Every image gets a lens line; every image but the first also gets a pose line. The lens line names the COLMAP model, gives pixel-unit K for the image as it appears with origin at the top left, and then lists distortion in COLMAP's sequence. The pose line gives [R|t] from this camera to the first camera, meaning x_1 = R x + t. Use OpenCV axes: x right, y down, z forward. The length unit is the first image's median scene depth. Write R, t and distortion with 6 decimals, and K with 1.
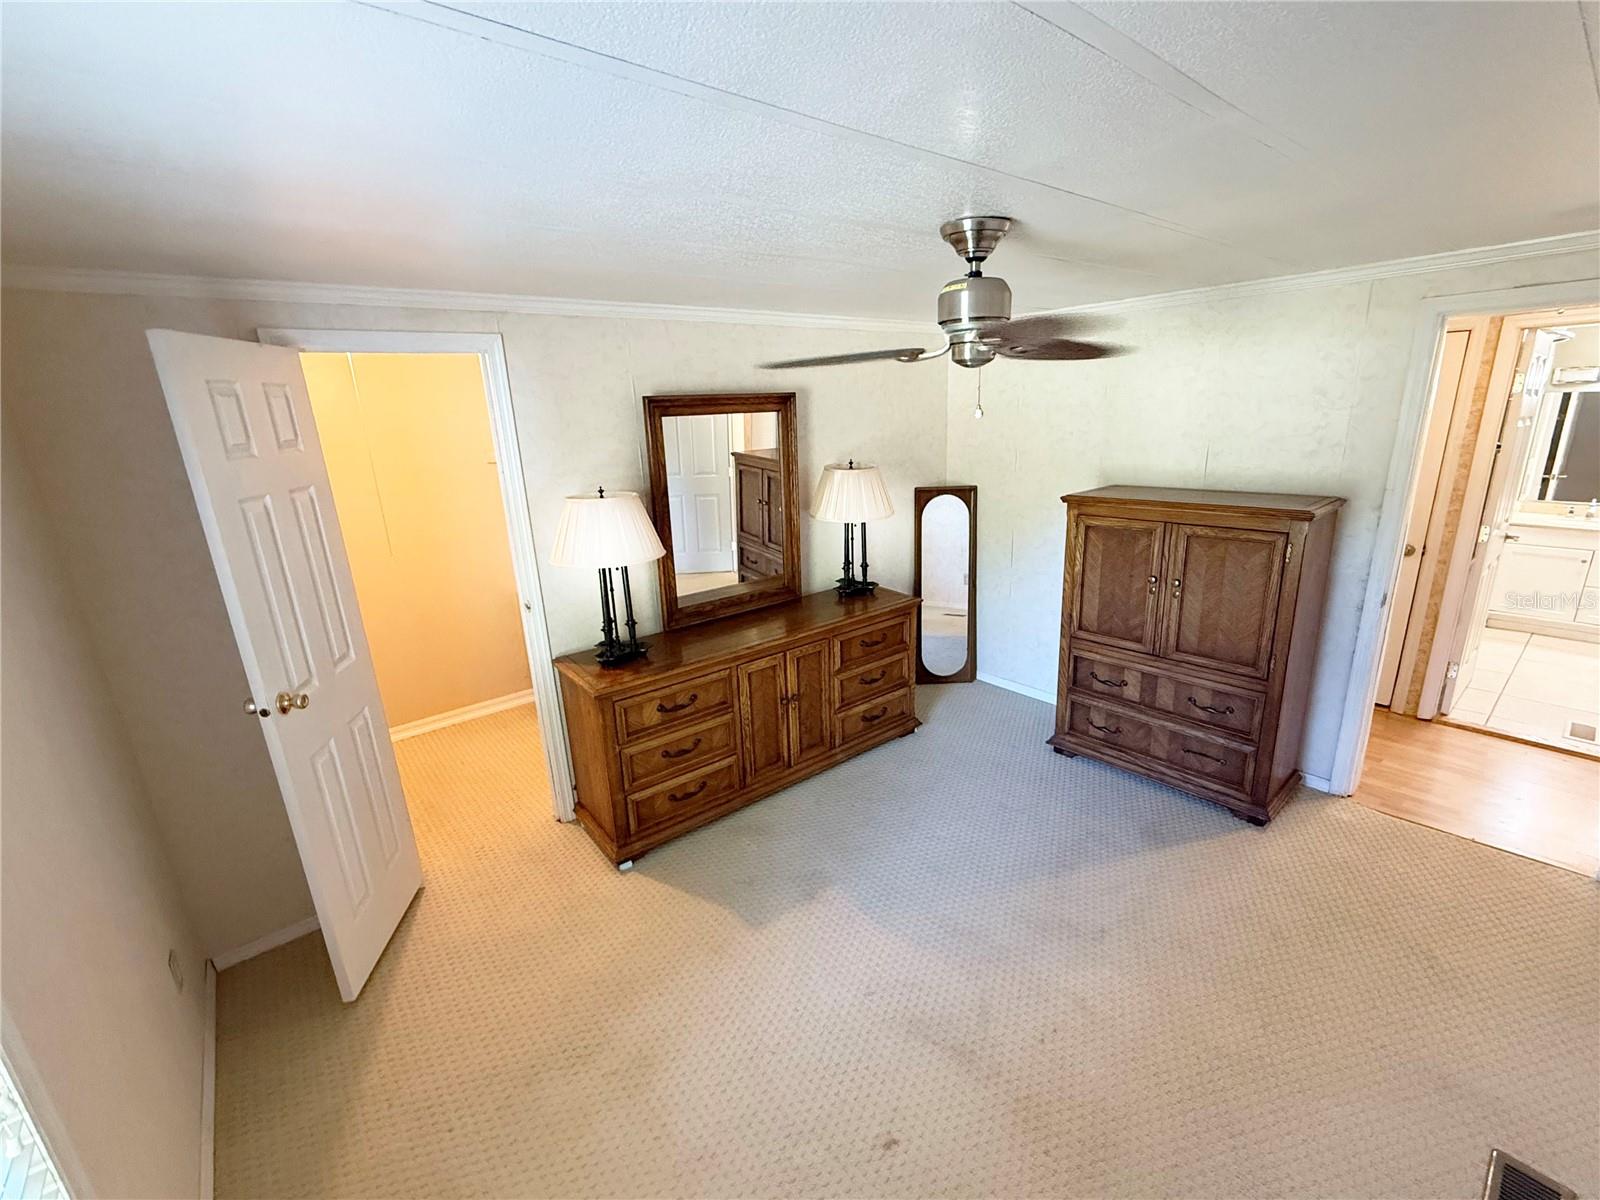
lens RADIAL K [[681.1, 0, 805.7], [0, 681.1, 604.9], [0, 0, 1]] dist [0.003065, 0.000312]
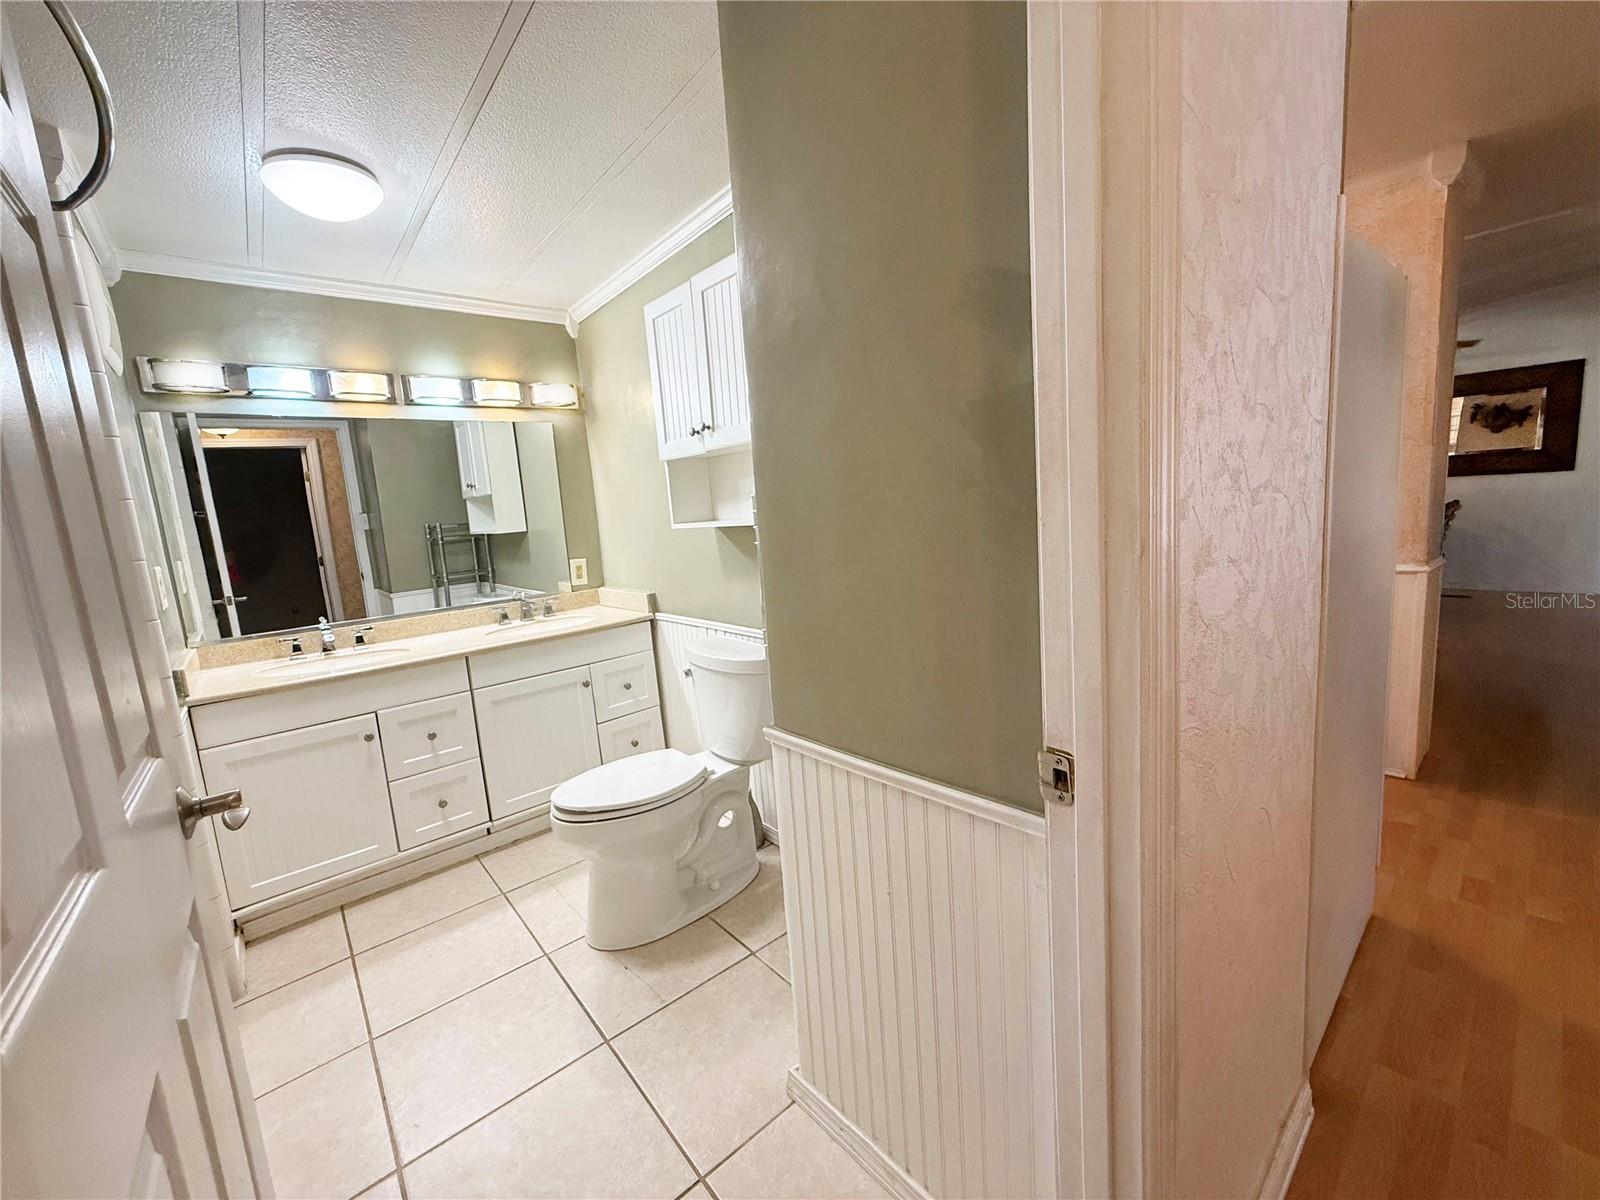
lens RADIAL K [[634.7, 0, 799.4], [0, 634.7, 597.6], [0, 0, 1]] dist [-0.000437, -0.000052]
pose [[-0.004129, -0.097337, 0.995243, 0.486888], [0.338126, 0.936495, 0.092994, -0.065422], [-0.941092, 0.336901, 0.029045, 0.463437]]
